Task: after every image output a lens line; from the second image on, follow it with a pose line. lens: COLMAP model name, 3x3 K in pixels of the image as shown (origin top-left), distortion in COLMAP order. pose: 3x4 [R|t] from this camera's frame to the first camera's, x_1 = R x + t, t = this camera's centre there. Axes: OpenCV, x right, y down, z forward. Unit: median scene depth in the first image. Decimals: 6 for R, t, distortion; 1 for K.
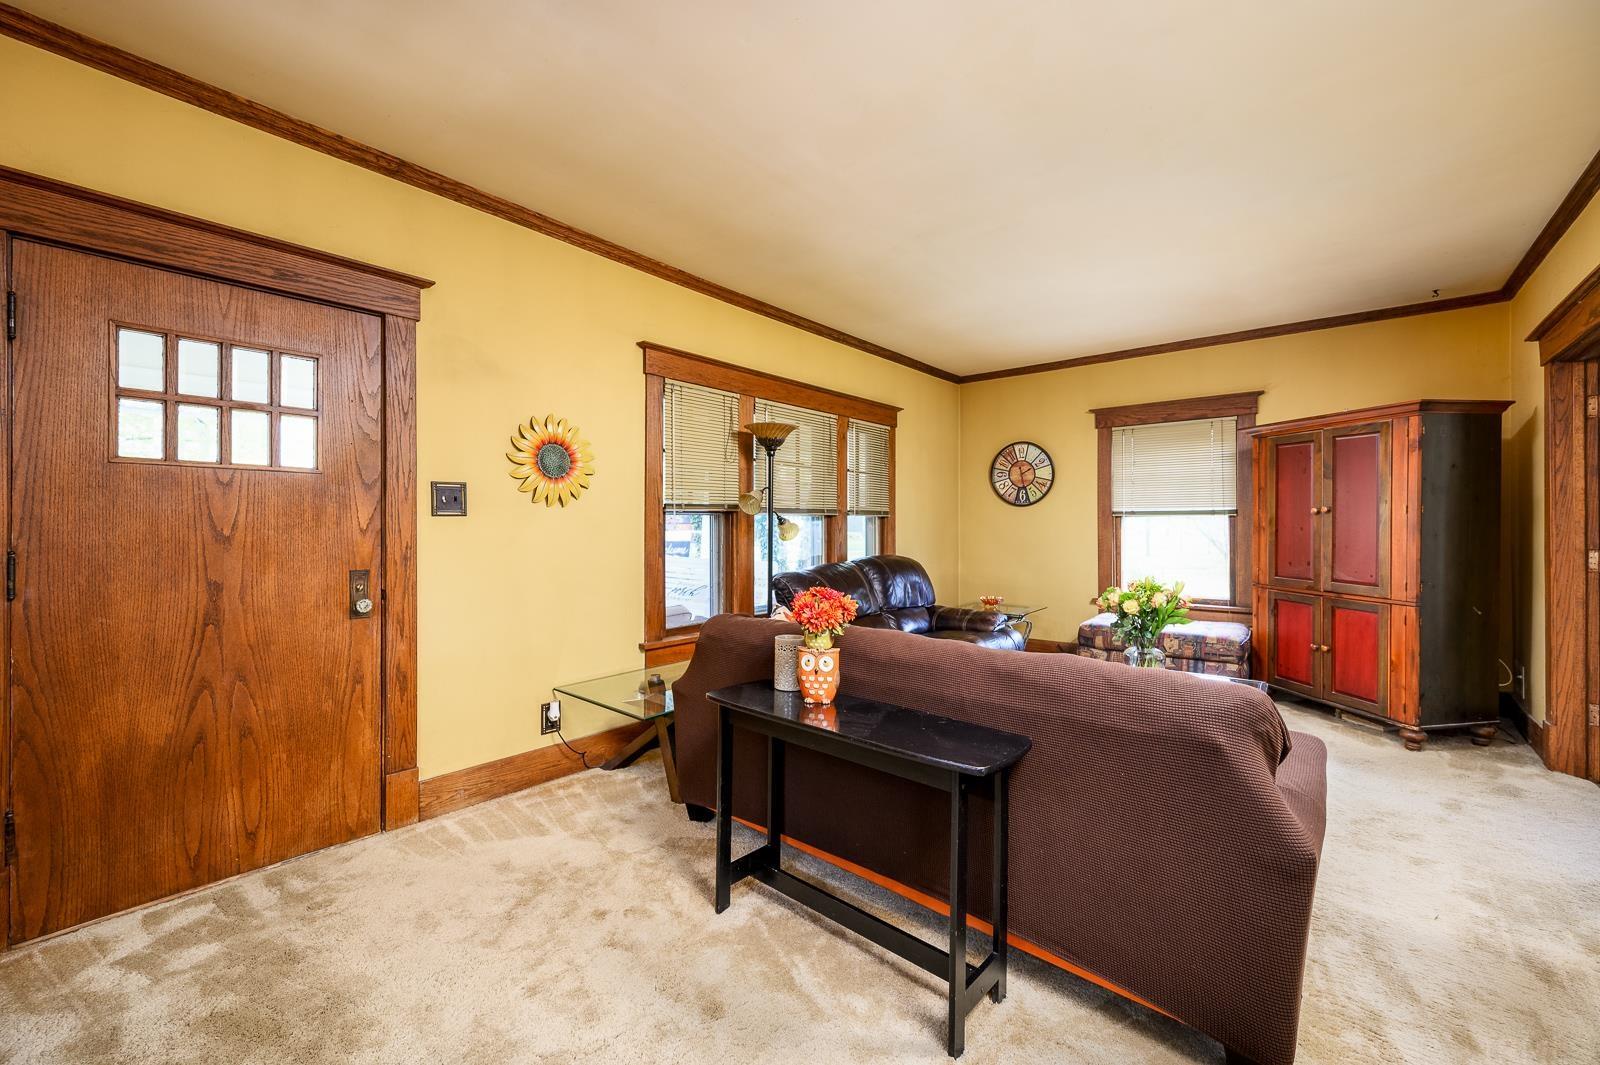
lens RADIAL K [[632.5, 0, 800.1], [0, 632.5, 534.7], [0, 0, 1]] dist [-0.003053, -0.000337]
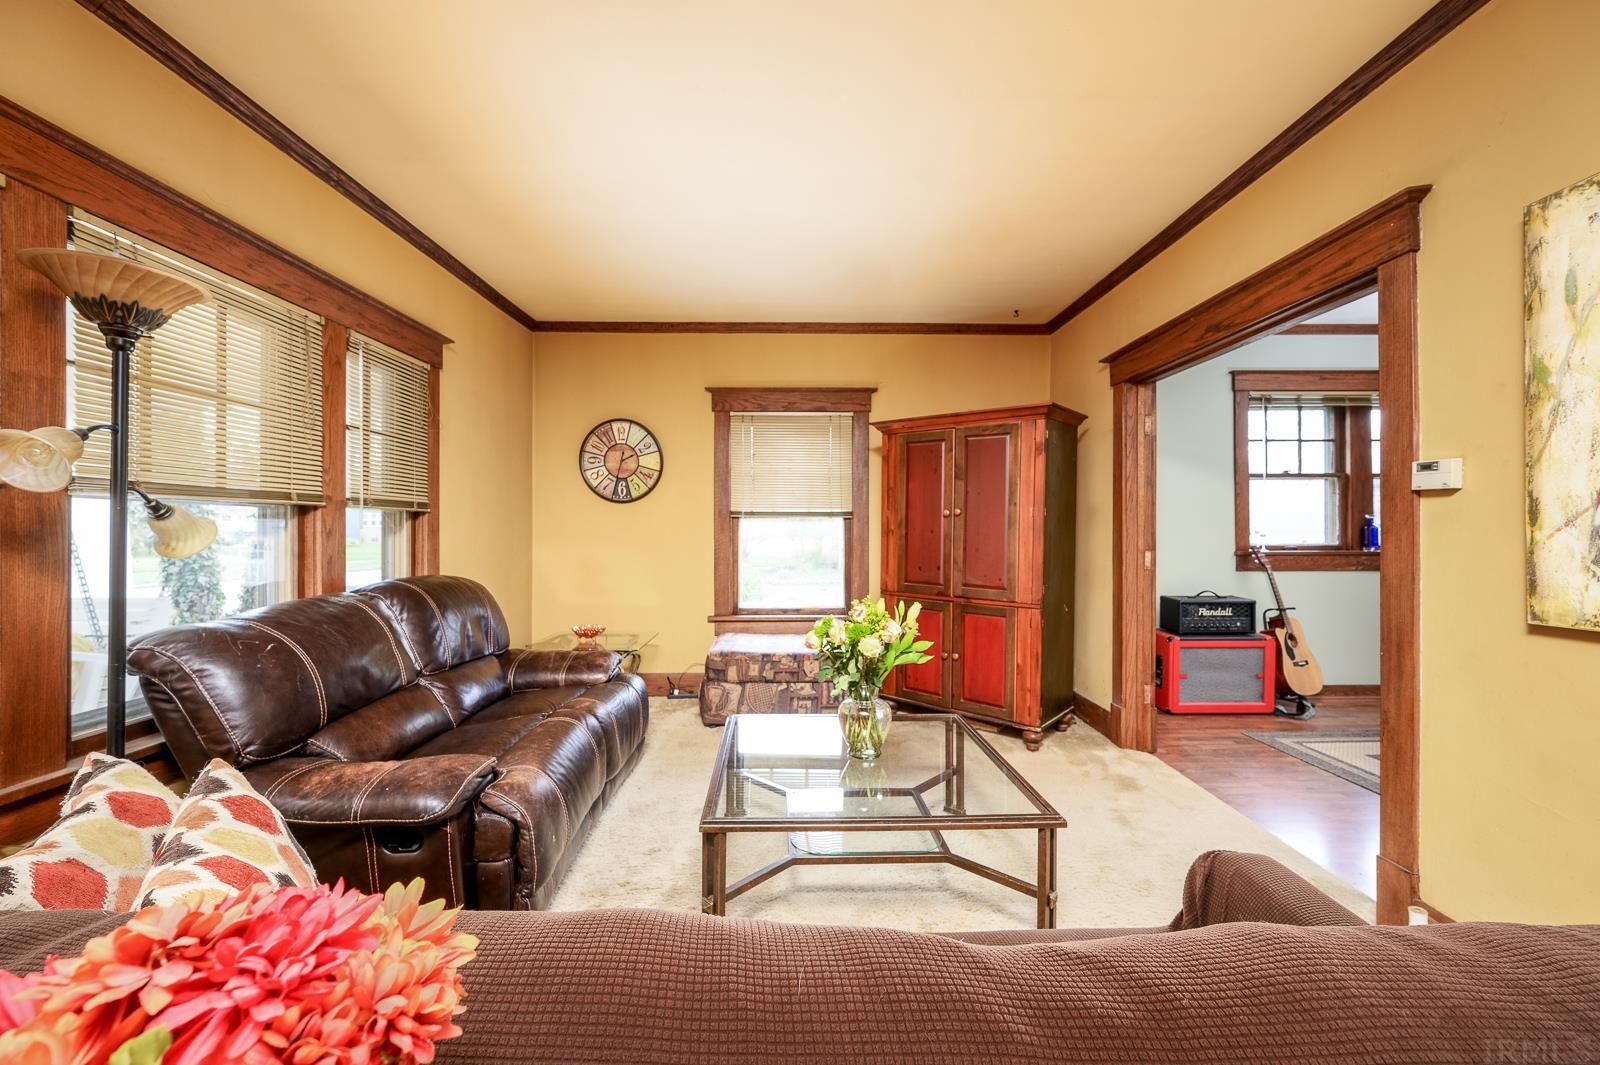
lens RADIAL K [[632.5, 0, 797.6], [0, 632.5, 528.5], [0, 0, 1]] dist [-0.003053, -0.000337]
pose [[0.761827, 0.004878, 0.647762, 0.018738], [0.006412, 0.999866, -0.015071, -0.000791], [-0.647748, 0.015635, 0.761694, 0.327255]]
